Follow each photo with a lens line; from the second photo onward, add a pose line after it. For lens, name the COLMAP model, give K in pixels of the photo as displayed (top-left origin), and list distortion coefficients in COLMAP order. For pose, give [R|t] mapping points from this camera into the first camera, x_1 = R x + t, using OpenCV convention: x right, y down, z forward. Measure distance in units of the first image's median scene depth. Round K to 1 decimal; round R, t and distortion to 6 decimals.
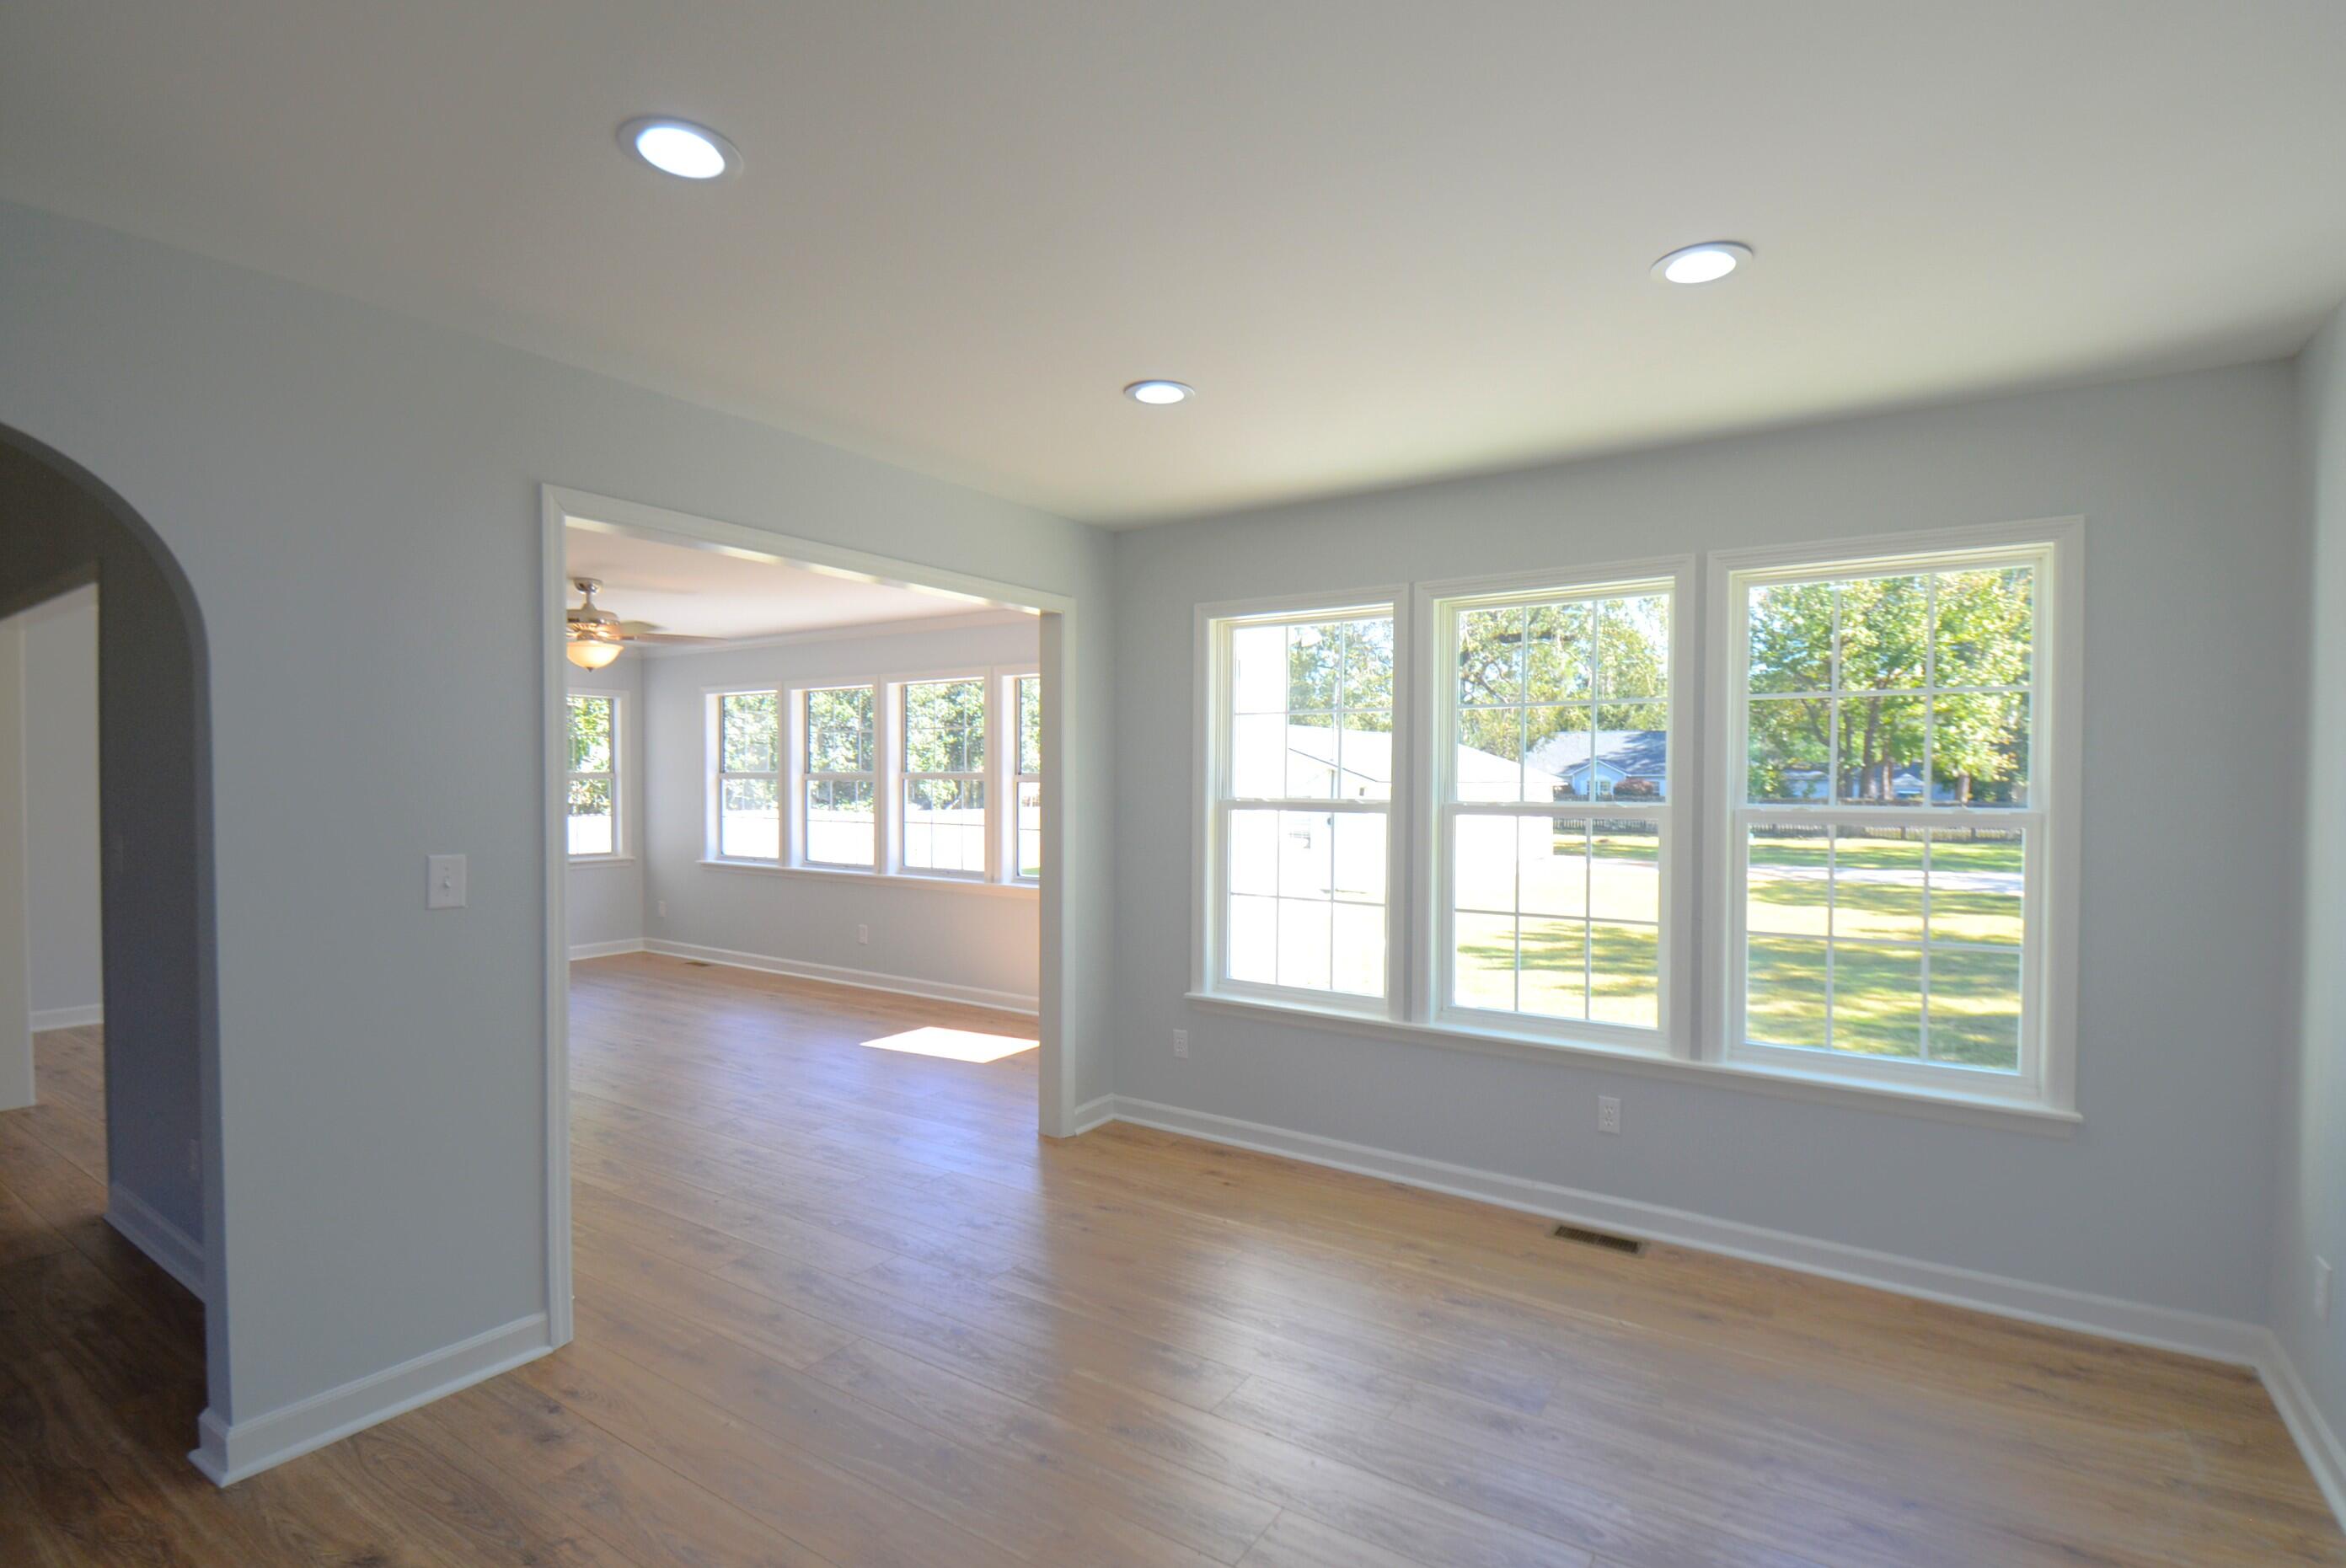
lens RADIAL K [[1097.4, 0, 1205.9], [0, 1097.4, 803.0], [0, 0, 1]] dist [0.014797, -0.021678]
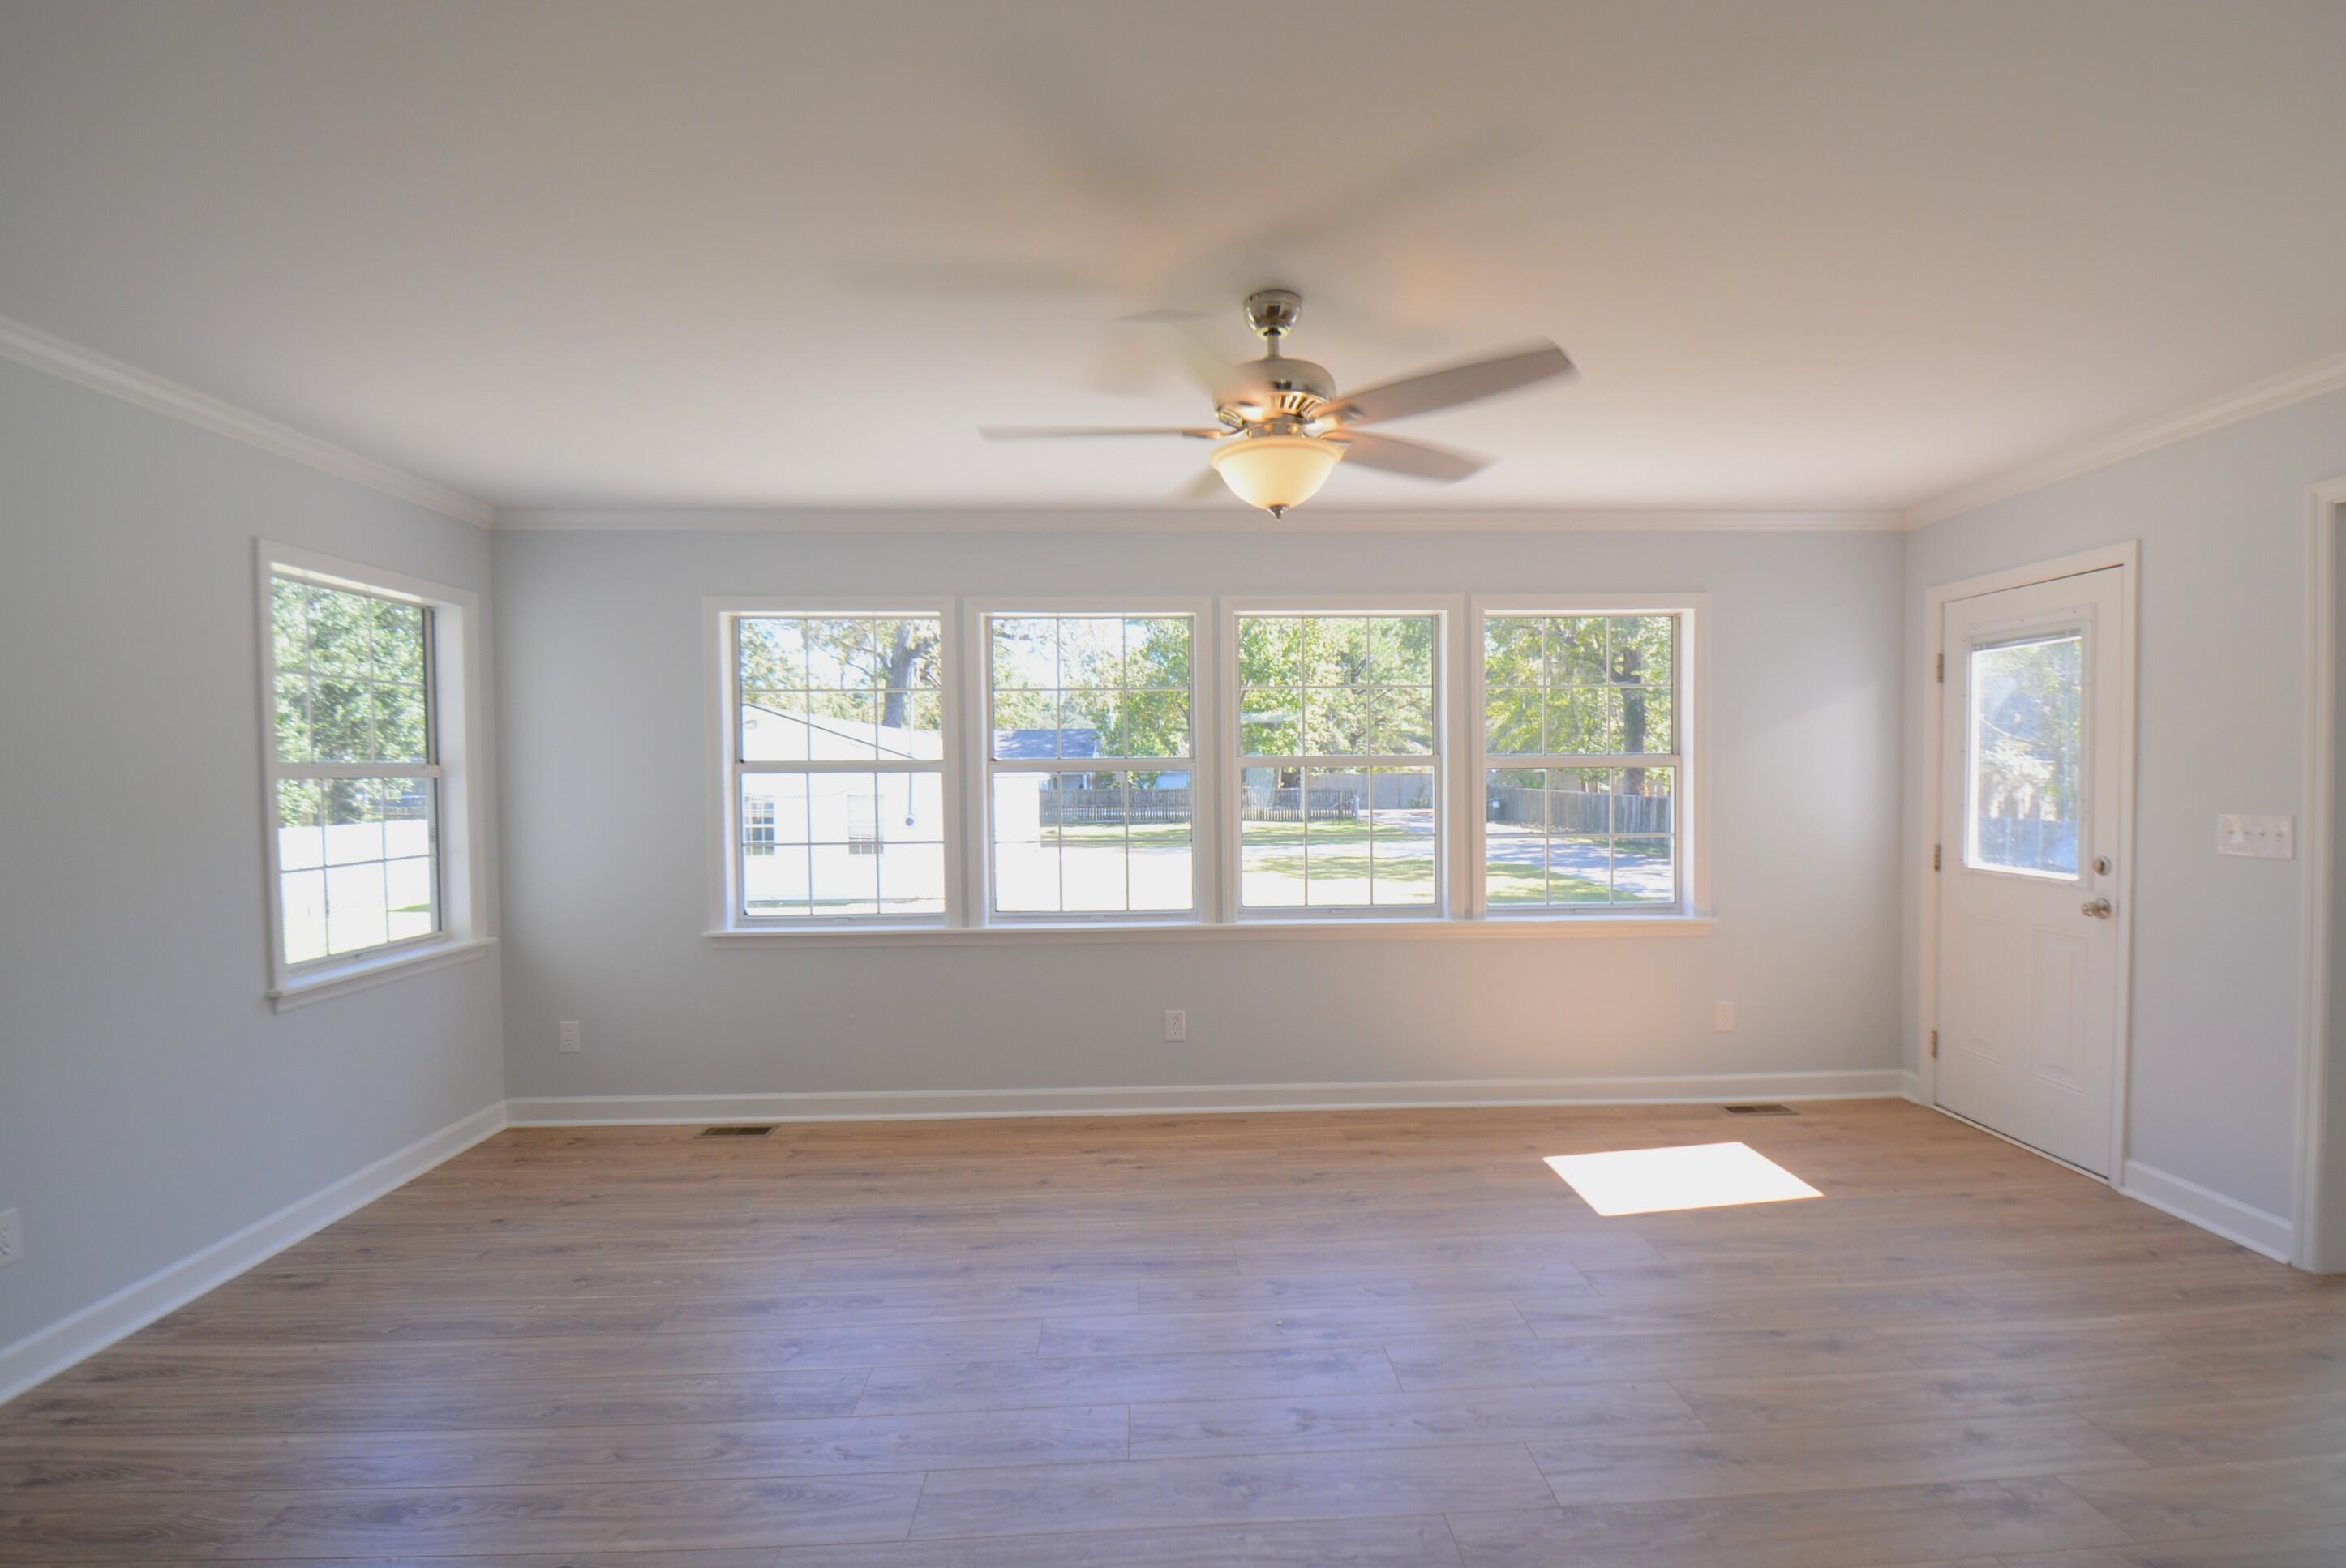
lens RADIAL K [[1057.0, 0, 1201.2], [0, 1057.0, 803.5], [0, 0, 1]] dist [0.019103, -0.024532]
pose [[0.812597, -0.028224, 0.582143, -0.698727], [0.026044, 0.999587, 0.012108, -0.010136], [-0.582244, 0.005322, 0.812996, 0.570157]]
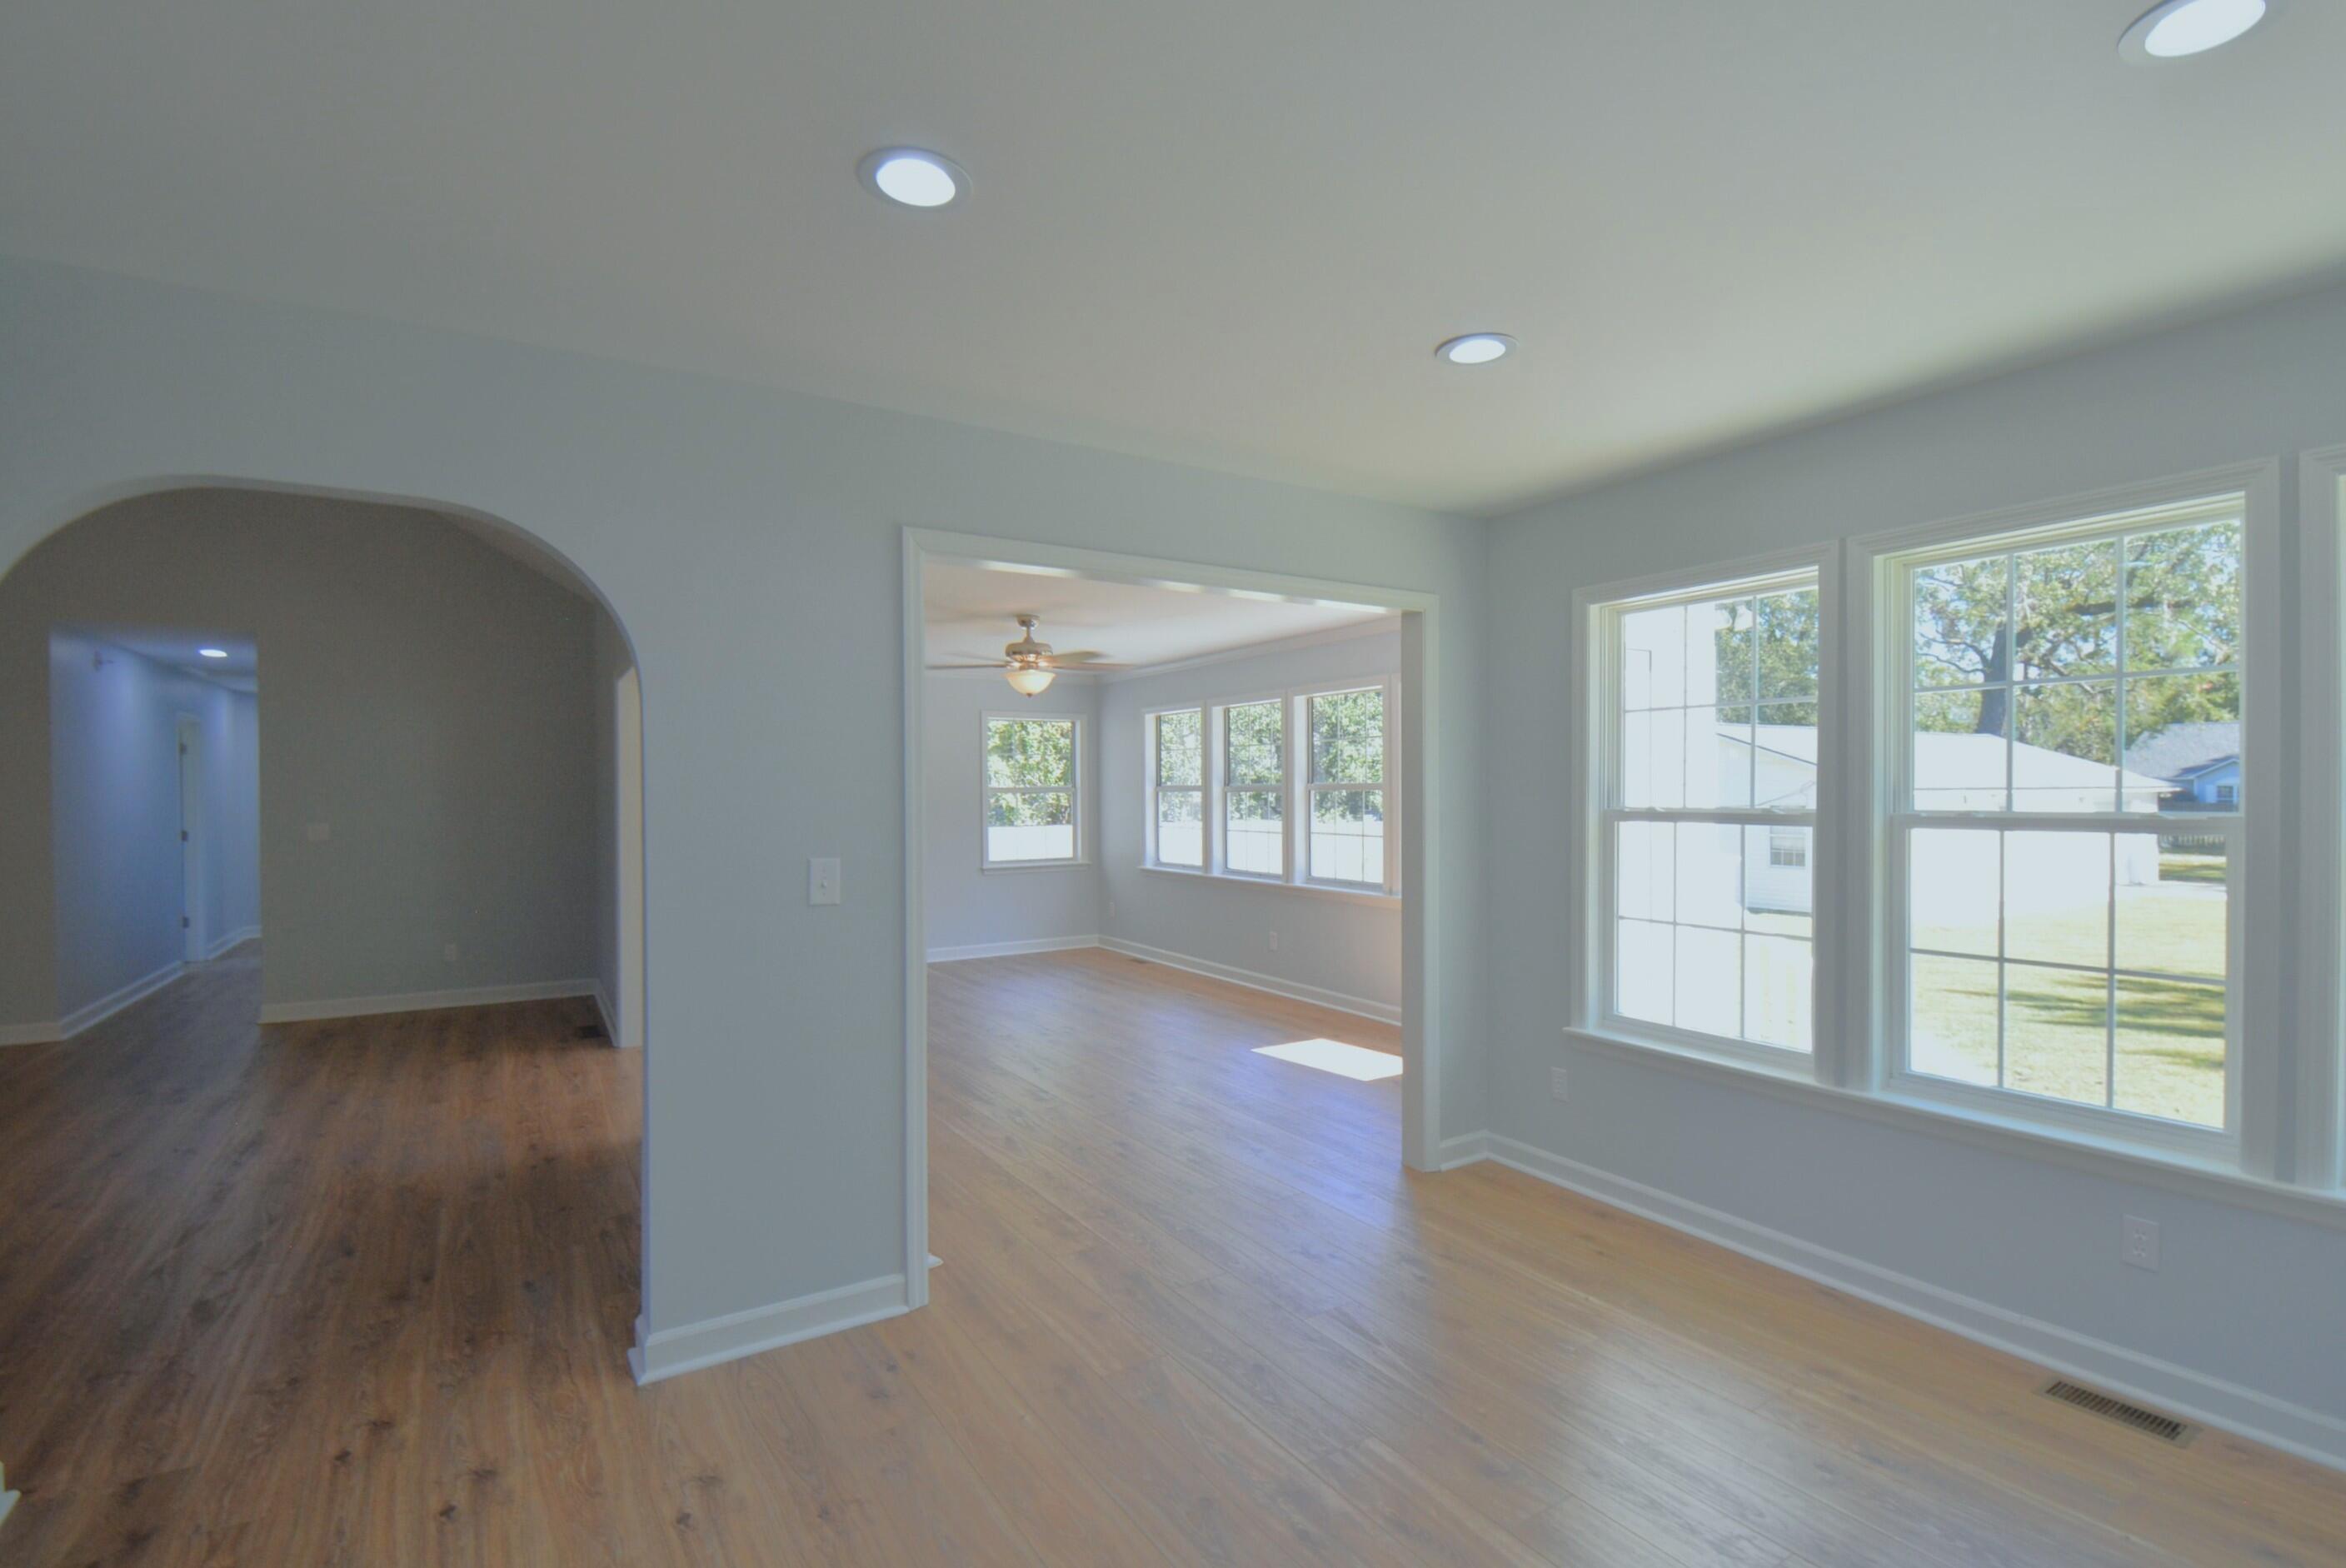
lens RADIAL K [[1086.6, 0, 1202.1], [0, 1086.6, 804.8], [0, 0, 1]] dist [0.018430, -0.024888]
pose [[0.912128, -0.003548, -0.409891, 0.049185], [-0.000019, 0.999962, -0.008696, 0.000407], [0.409906, 0.007940, 0.912093, 0.048104]]
